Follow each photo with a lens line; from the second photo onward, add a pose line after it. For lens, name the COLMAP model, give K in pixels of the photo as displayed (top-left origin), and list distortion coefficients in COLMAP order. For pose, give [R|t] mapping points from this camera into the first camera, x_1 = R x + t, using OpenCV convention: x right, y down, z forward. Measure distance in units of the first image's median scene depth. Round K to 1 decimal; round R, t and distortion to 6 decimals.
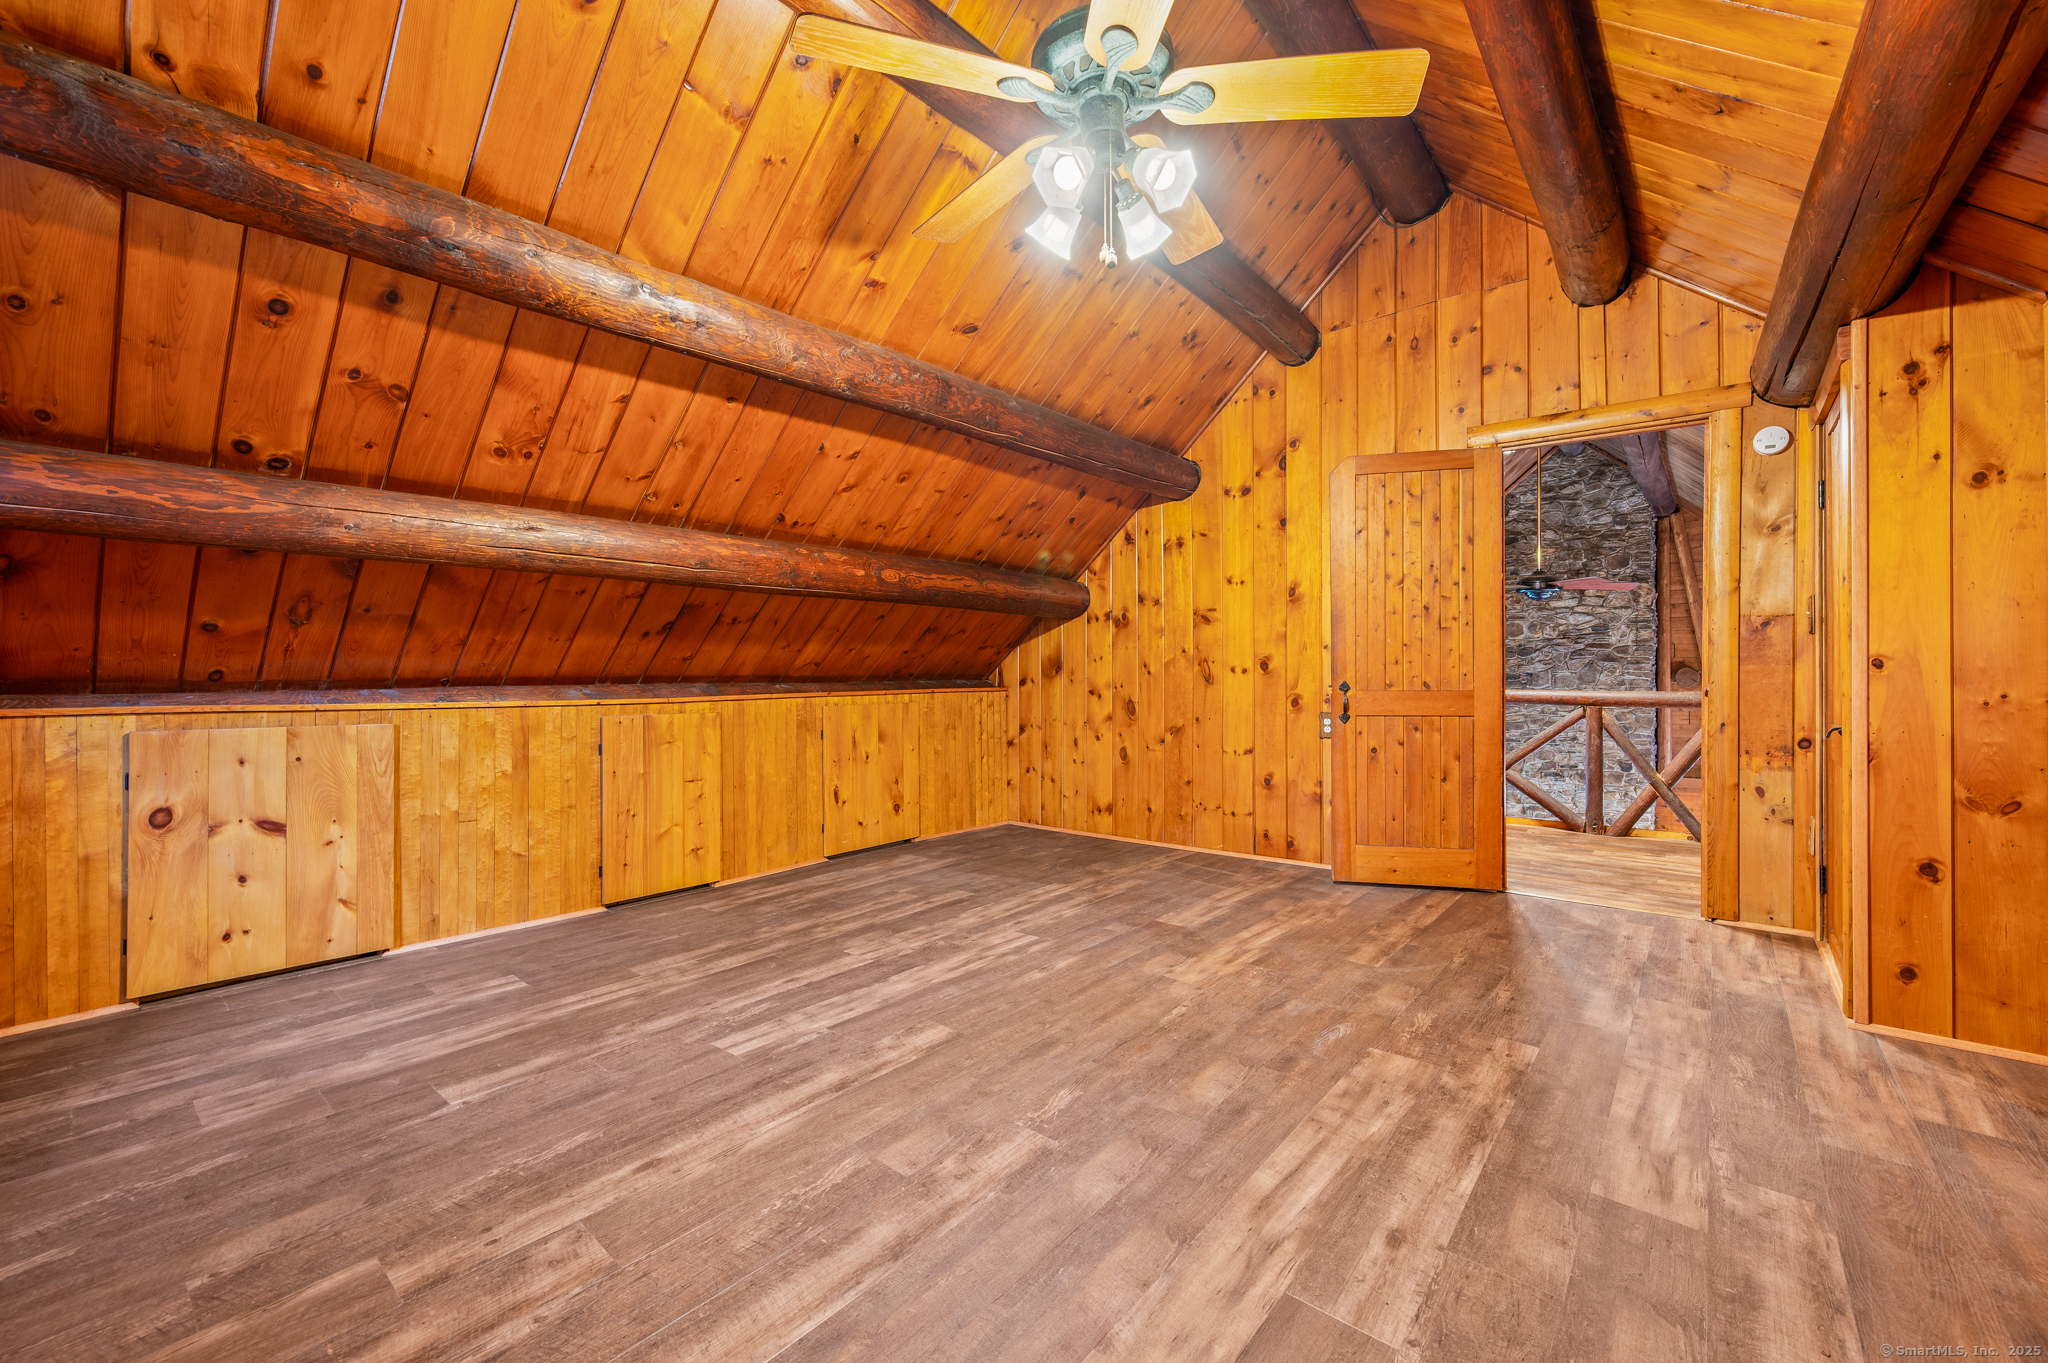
lens RADIAL K [[820.2, 0, 1024.0], [0, 820.2, 681.5], [0, 0, 1]] dist [-0.001653, -0.000336]
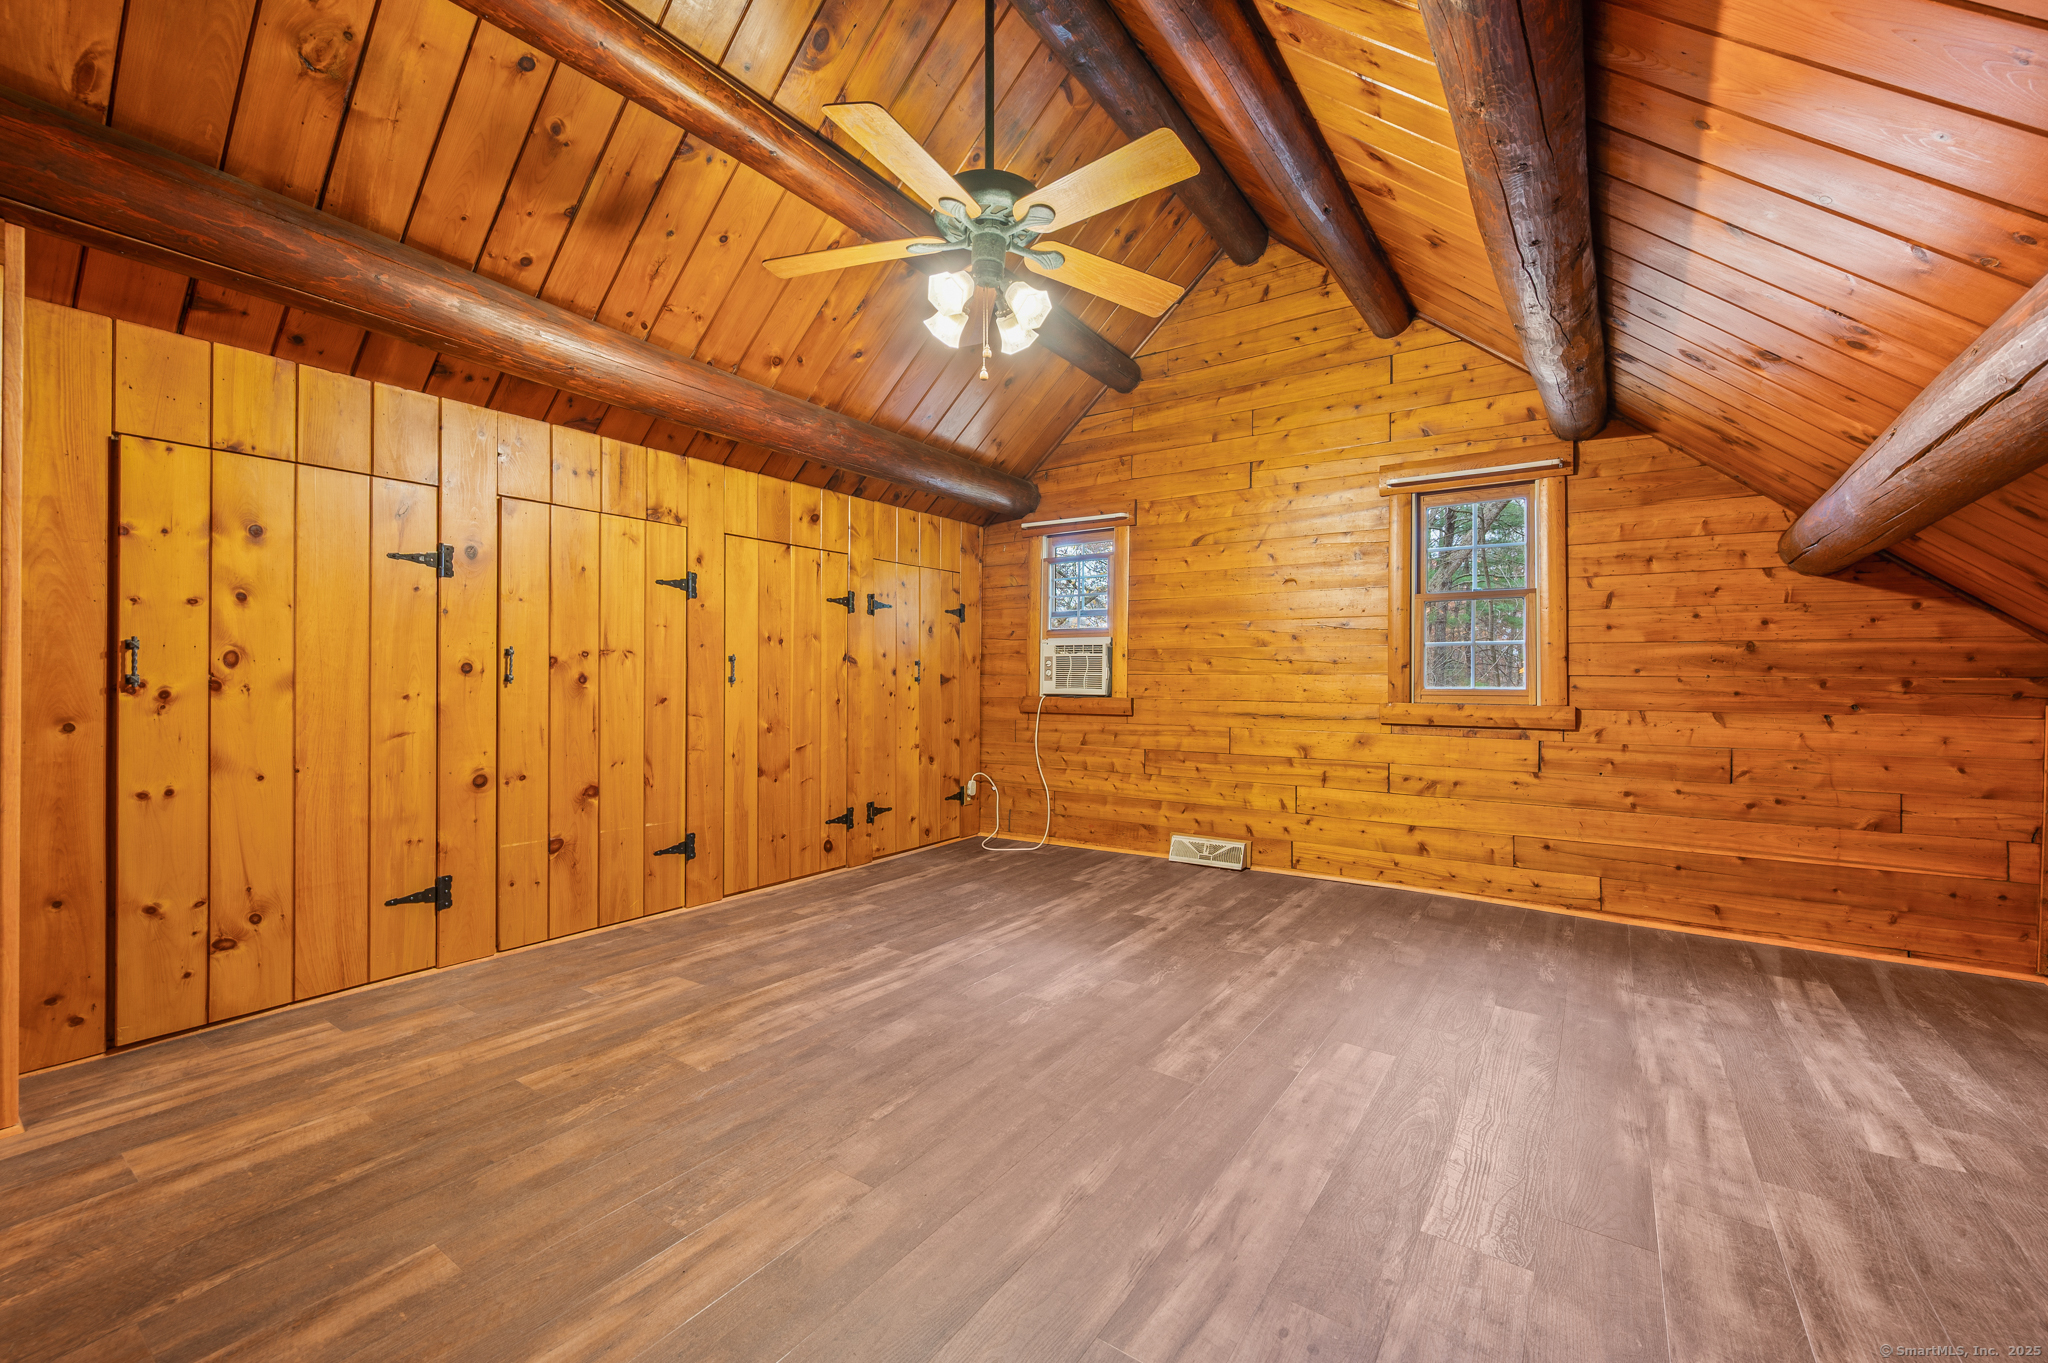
lens RADIAL K [[820.2, 0, 1024.0], [0, 820.2, 681.5], [0, 0, 1]] dist [-0.001653, -0.000336]
pose [[-0.995532, 0.004883, -0.094294, 0.151760], [0.004143, 0.999959, 0.008043, -0.007238], [0.094329, 0.007616, -0.995512, 2.093213]]
